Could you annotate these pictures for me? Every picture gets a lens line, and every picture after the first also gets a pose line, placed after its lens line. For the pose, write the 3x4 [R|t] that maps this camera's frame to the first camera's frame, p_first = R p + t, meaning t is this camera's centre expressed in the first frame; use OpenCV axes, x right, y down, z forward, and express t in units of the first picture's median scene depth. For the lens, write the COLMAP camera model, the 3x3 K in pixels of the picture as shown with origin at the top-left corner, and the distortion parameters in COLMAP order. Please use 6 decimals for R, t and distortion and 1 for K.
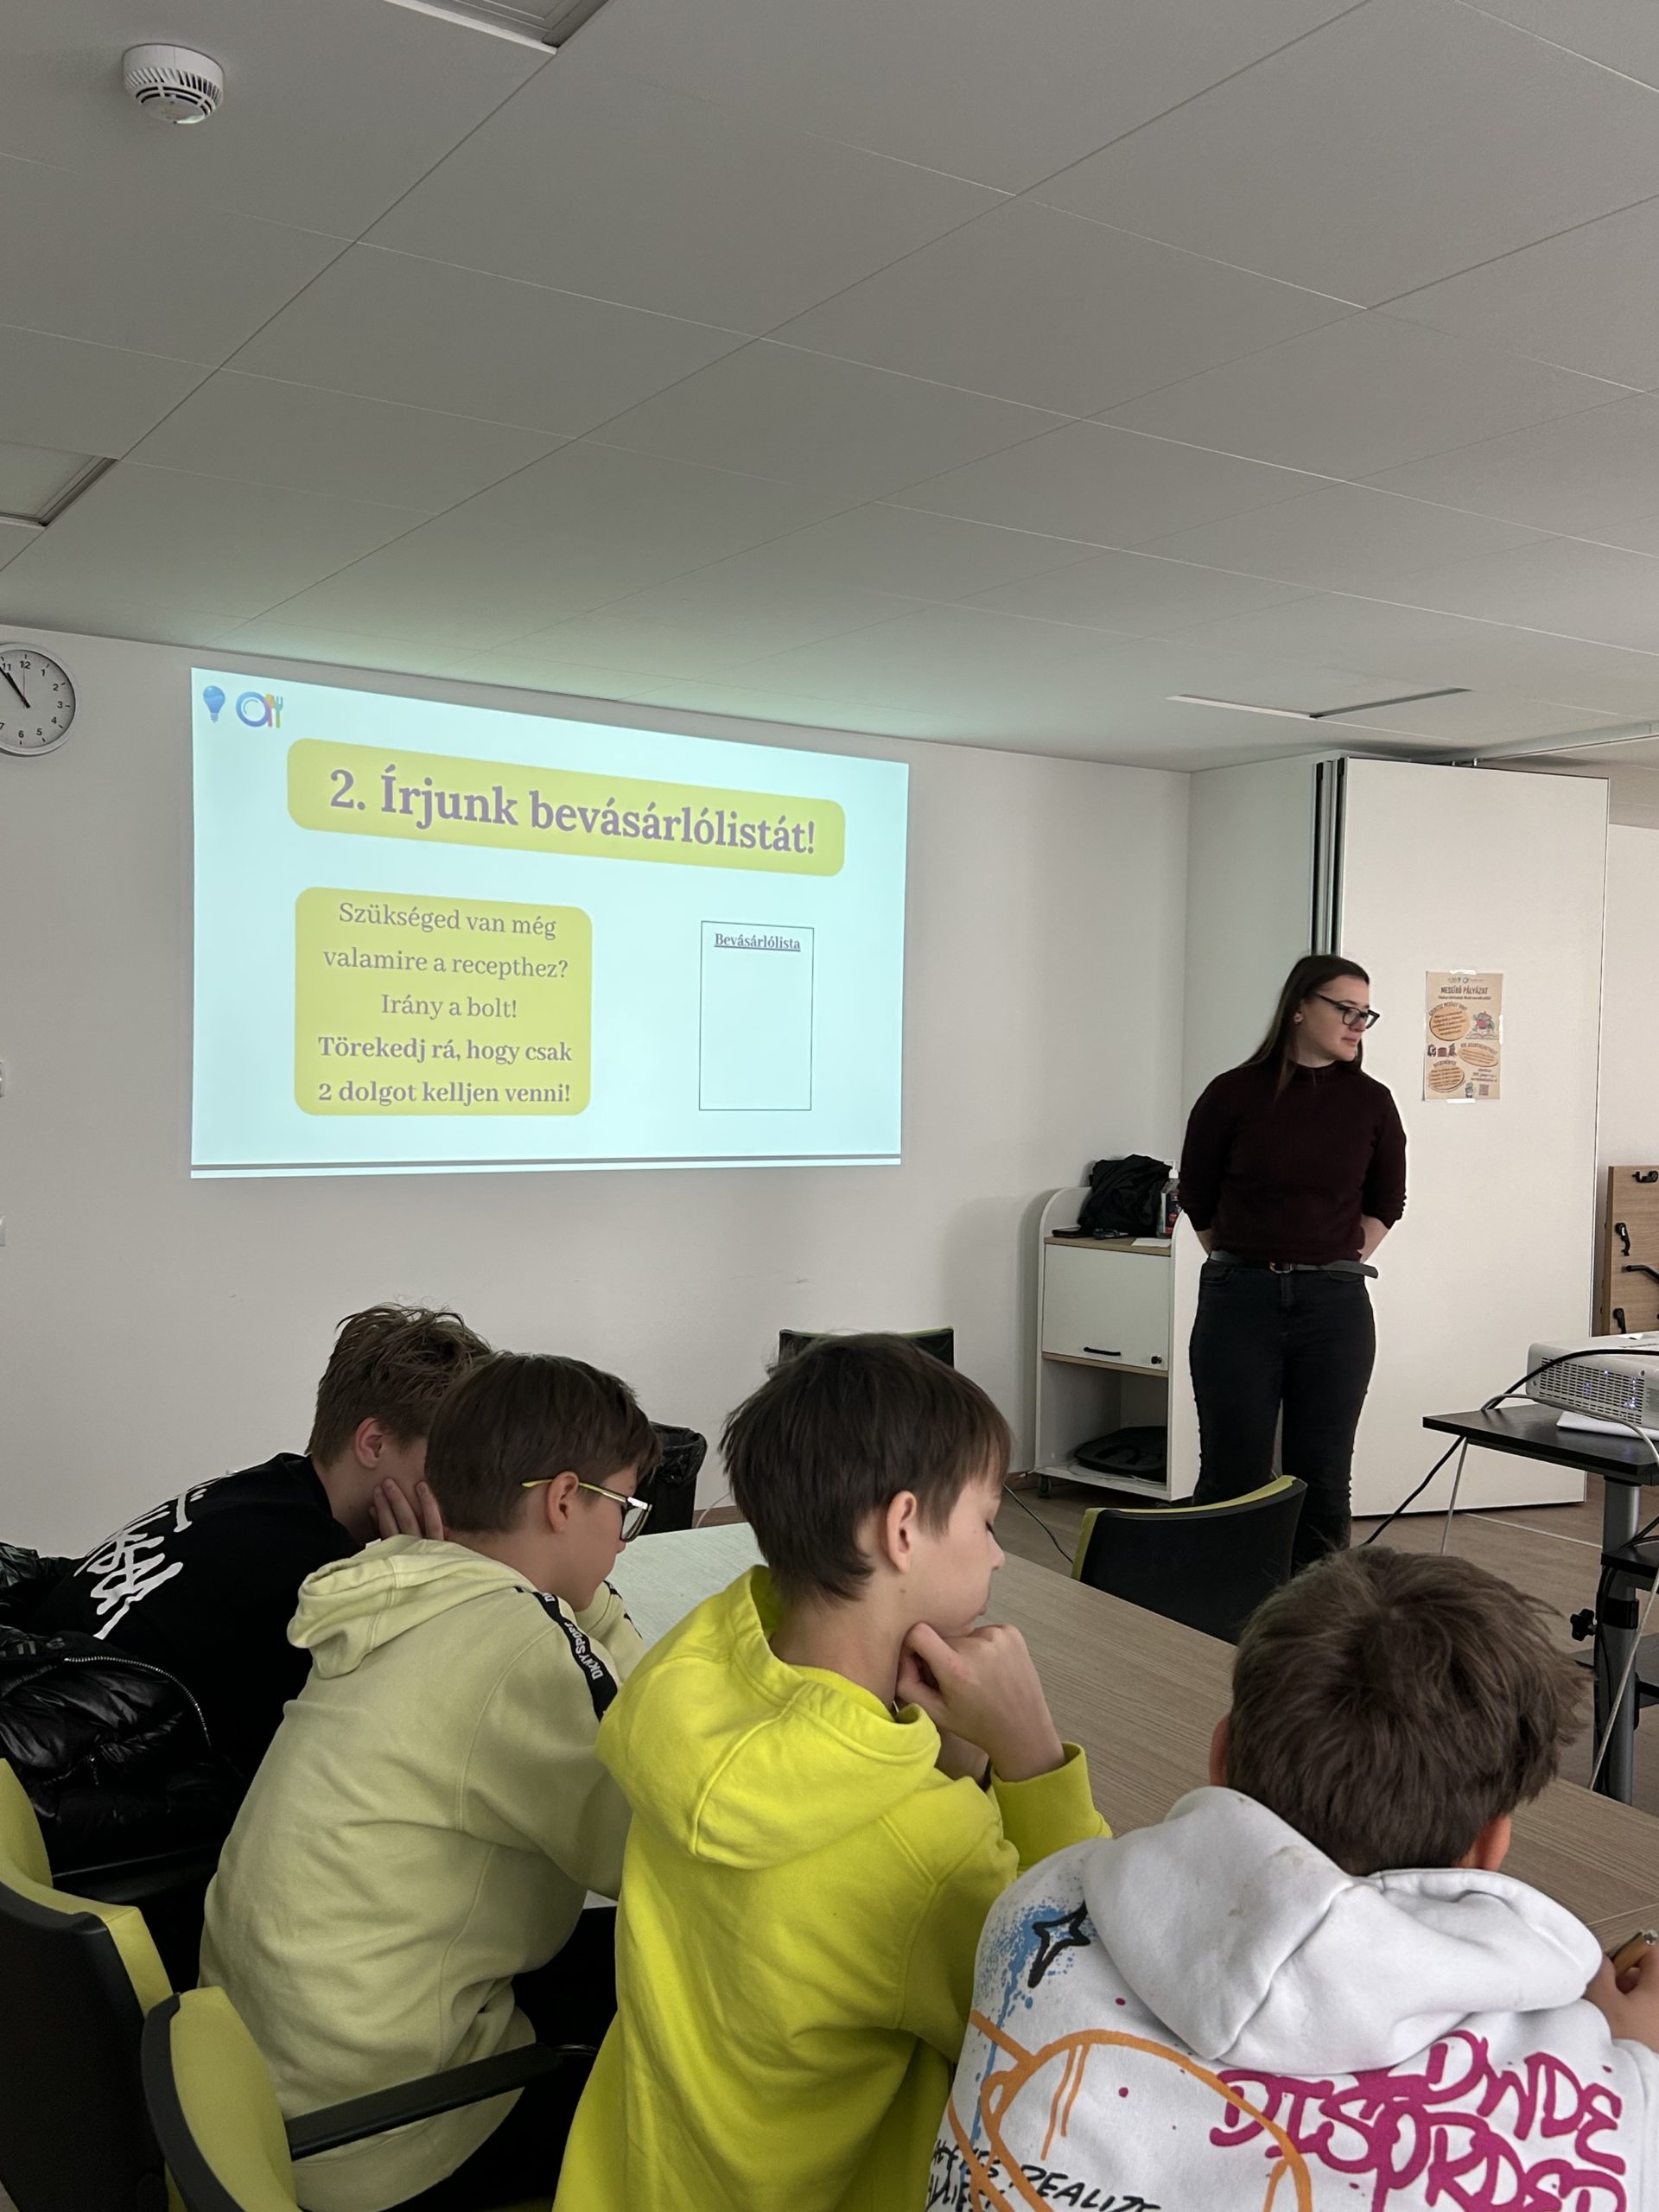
lens RADIAL K [[2032.4, 0, 871.4], [0, 2032.4, 1102.7], [0, 0, 1]] dist [0.049978, -0.023944]
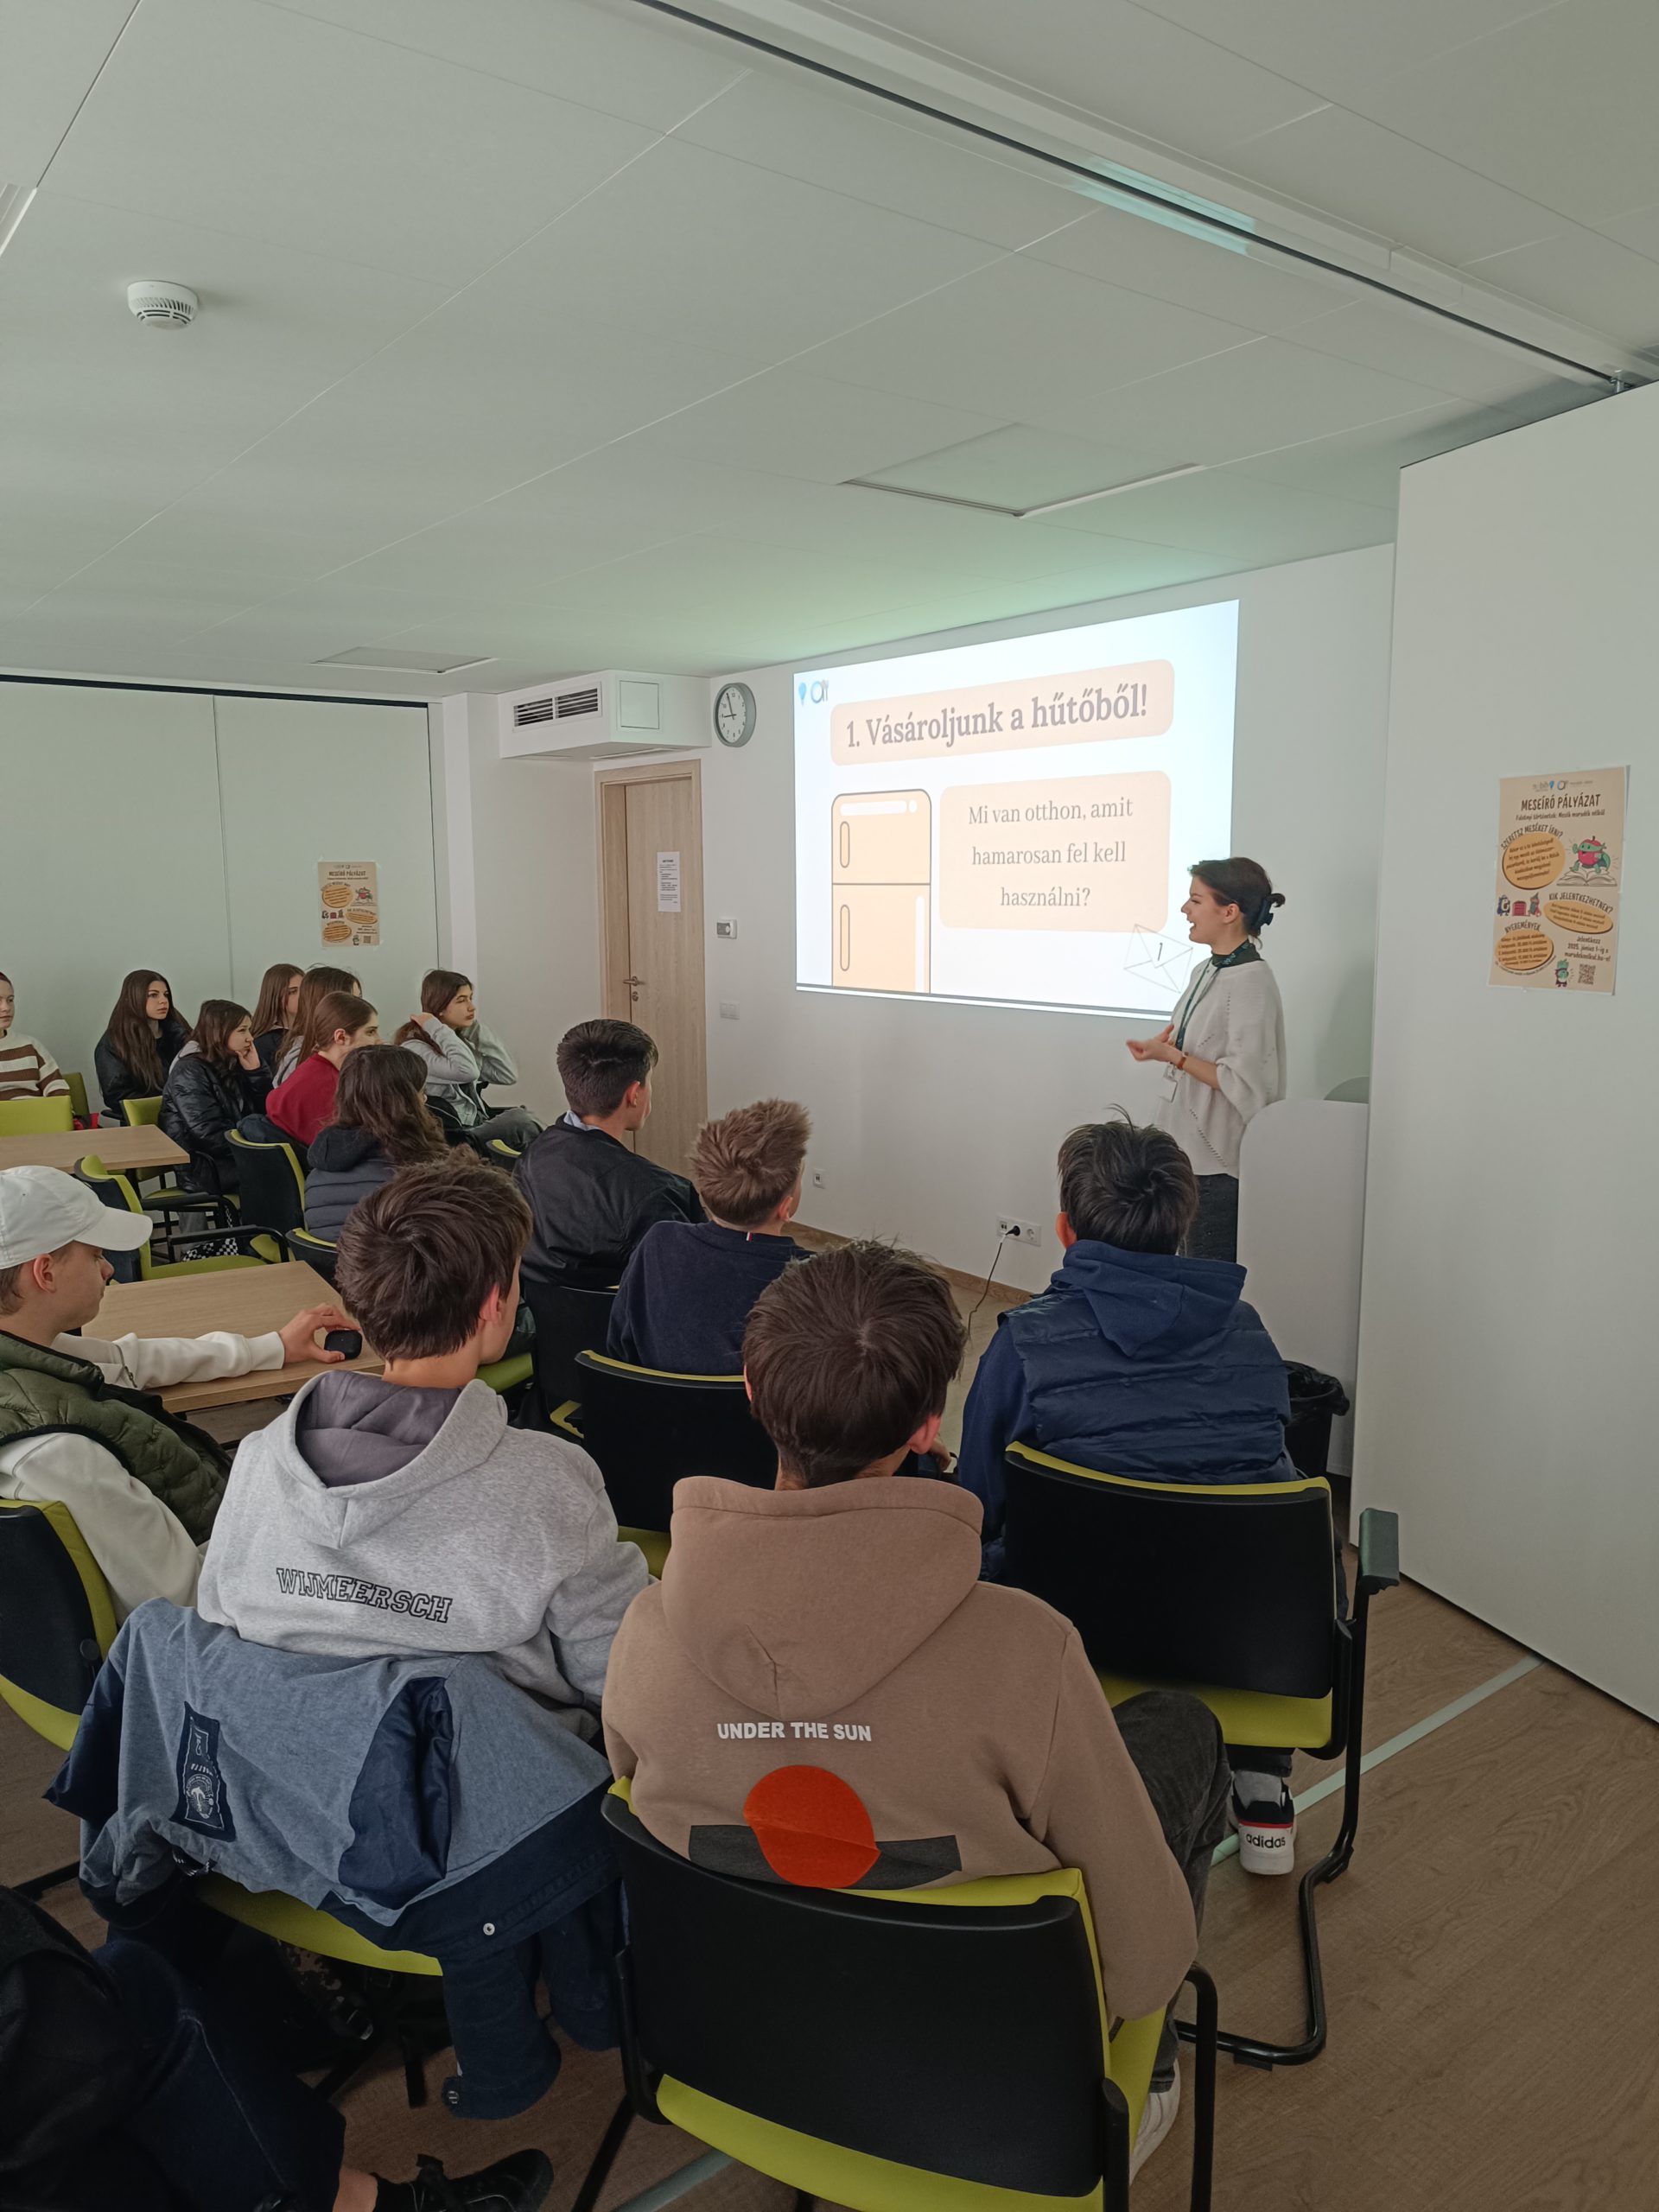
lens RADIAL K [[1540.0, 0, 818.7], [0, 1540.0, 1092.7], [0, 0, 1]] dist [0.045156, -0.003872]
pose [[0.060038, 0.119075, -0.991068, 0.762051], [-0.008943, 0.992884, 0.118751, -0.024242], [0.998156, 0.001734, 0.060676, 0.787765]]
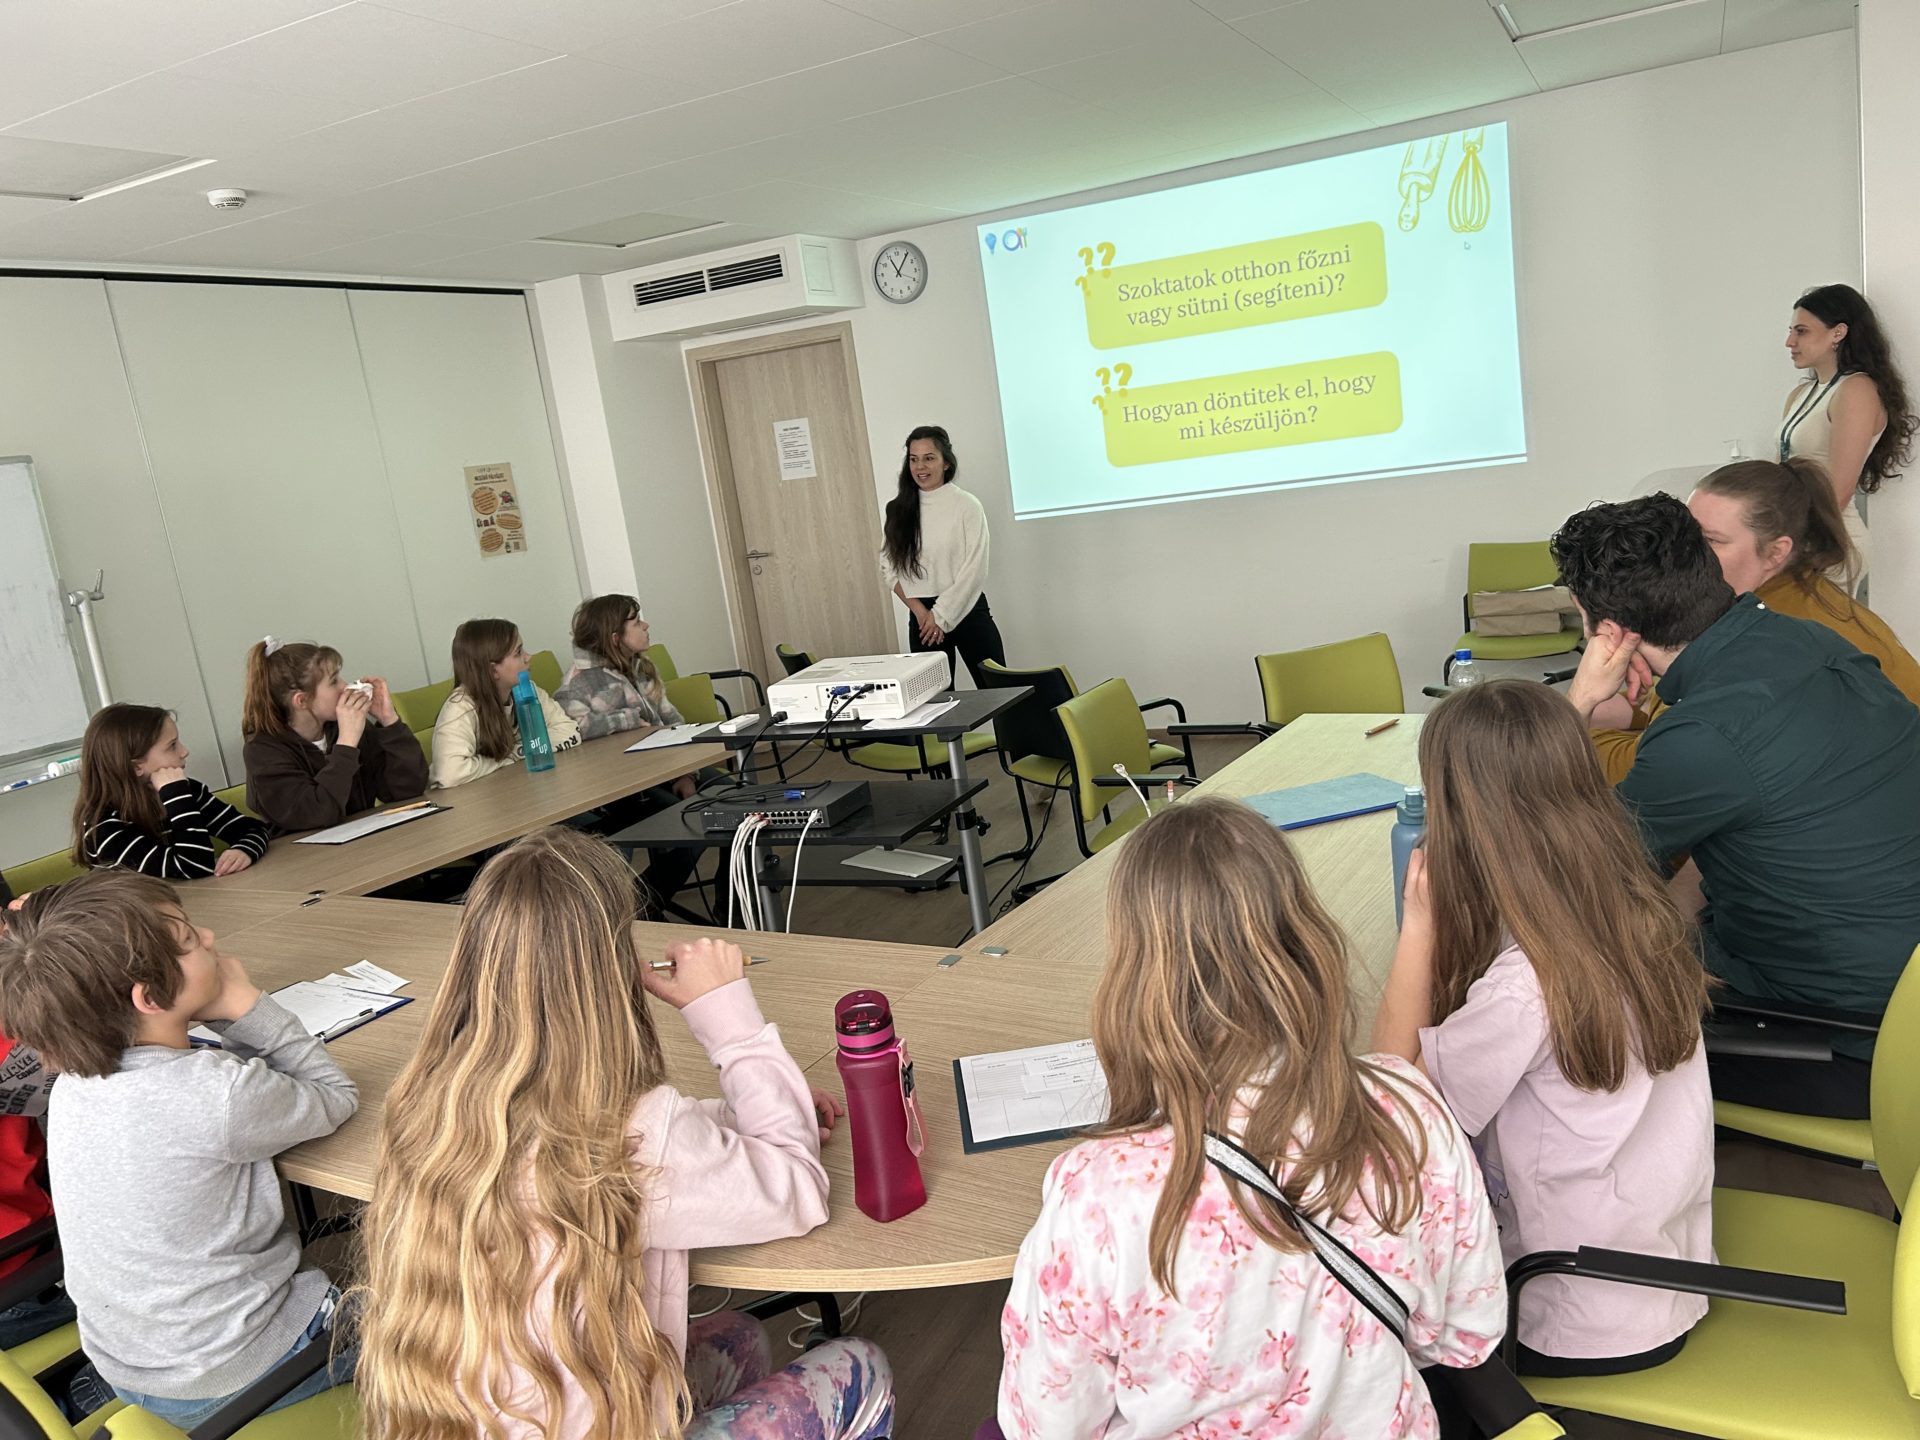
lens RADIAL K [[1445.7, 0, 978.1], [0, 1445.7, 716.6], [0, 0, 1]] dist [0.061964, -0.117605]
pose [[0.502167, 0.080924, -0.860976, 0.631106], [0.124254, 0.978529, 0.164444, -0.007408], [0.855798, -0.189558, 0.481330, 0.274910]]
